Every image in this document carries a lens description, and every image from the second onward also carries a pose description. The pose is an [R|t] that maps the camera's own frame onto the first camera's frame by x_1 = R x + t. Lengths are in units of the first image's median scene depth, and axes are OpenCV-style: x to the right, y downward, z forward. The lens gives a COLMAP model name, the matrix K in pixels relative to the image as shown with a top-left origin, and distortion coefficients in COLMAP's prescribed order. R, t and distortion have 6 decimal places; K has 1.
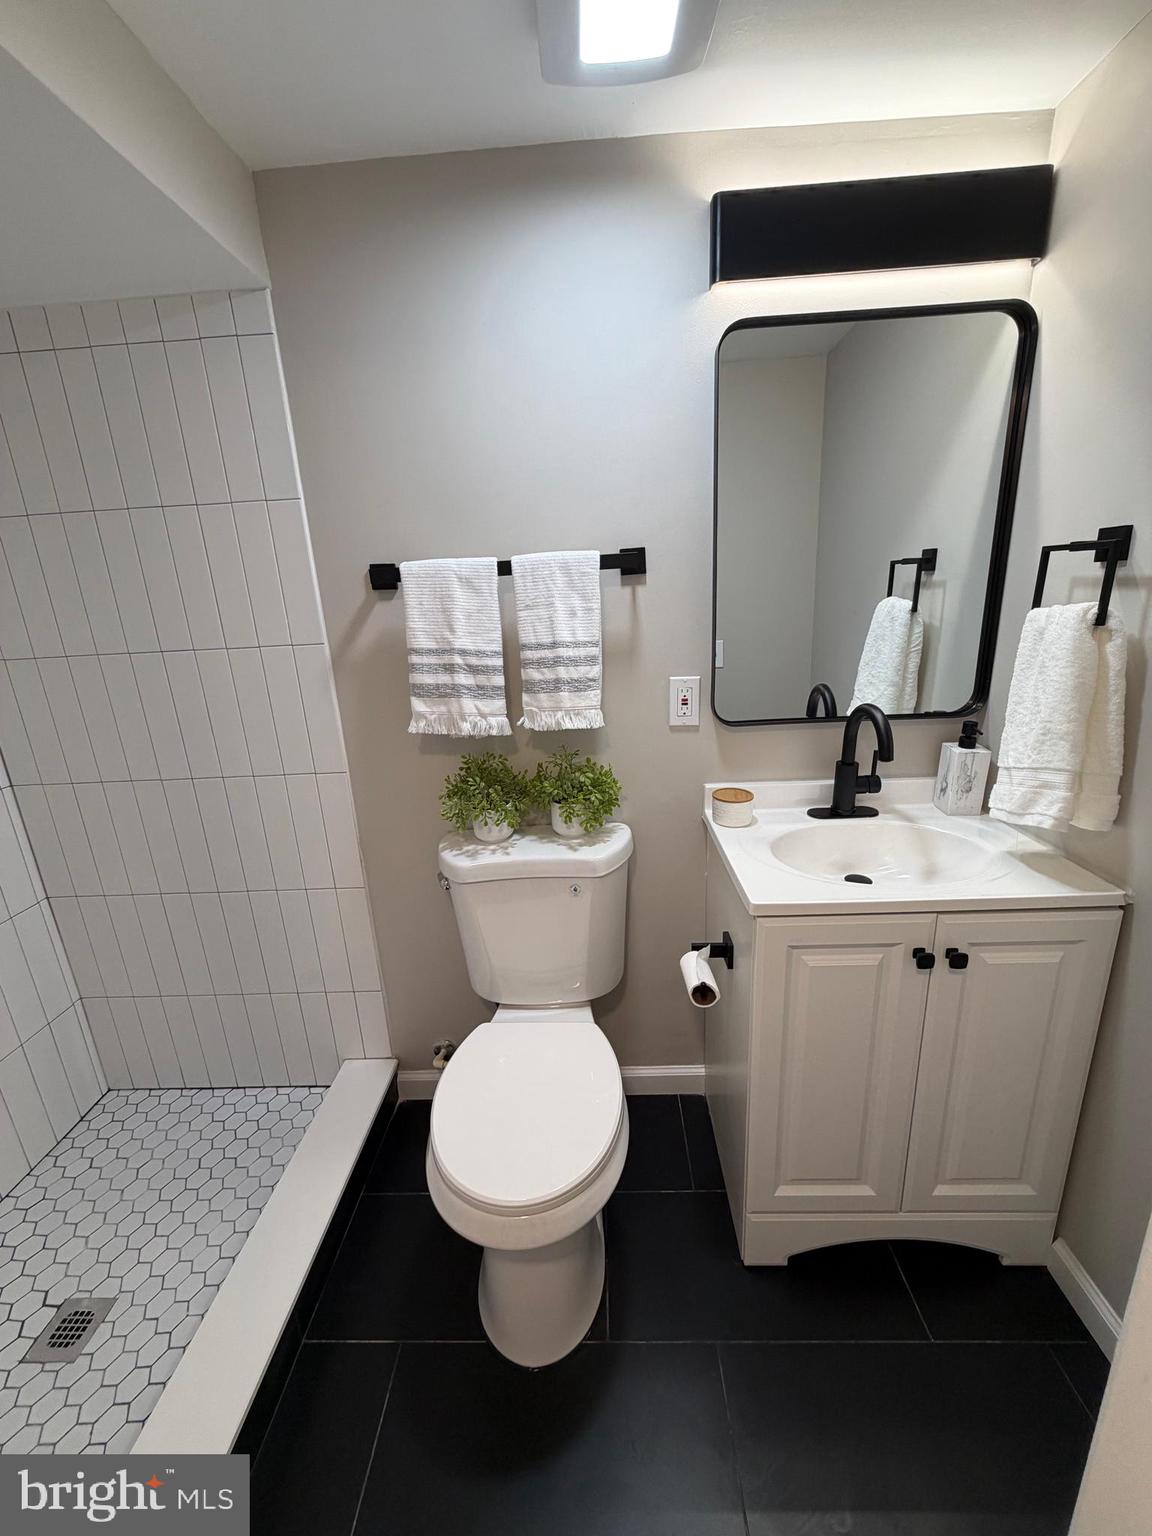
lens RADIAL K [[613.0, 0, 569.4], [0, 613.0, 745.9], [0, 0, 1]] dist [0.001650, -0.000667]
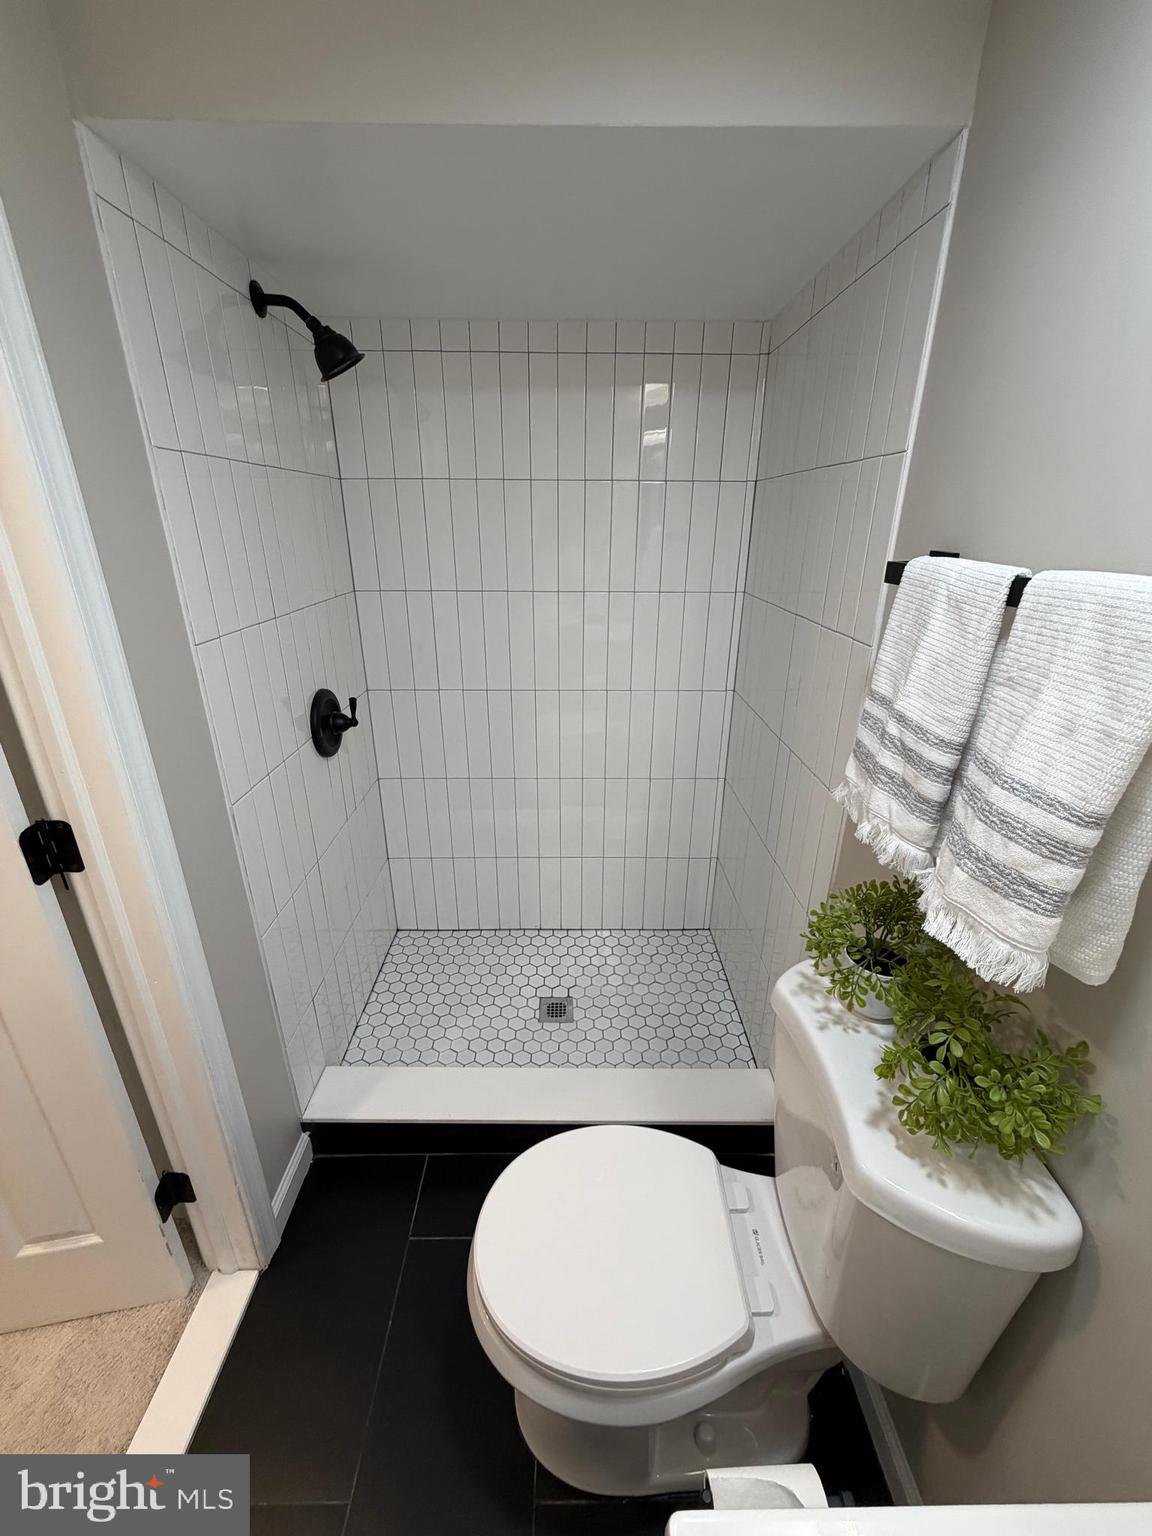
lens RADIAL K [[613.0, 0, 581.4], [0, 613.0, 756.3], [0, 0, 1]] dist [0.001650, -0.000667]
pose [[0.043818, 0.408802, -0.911571, 0.372392], [-0.251943, 0.887477, 0.385887, -0.272226], [0.966750, 0.212755, 0.141882, 0.616398]]
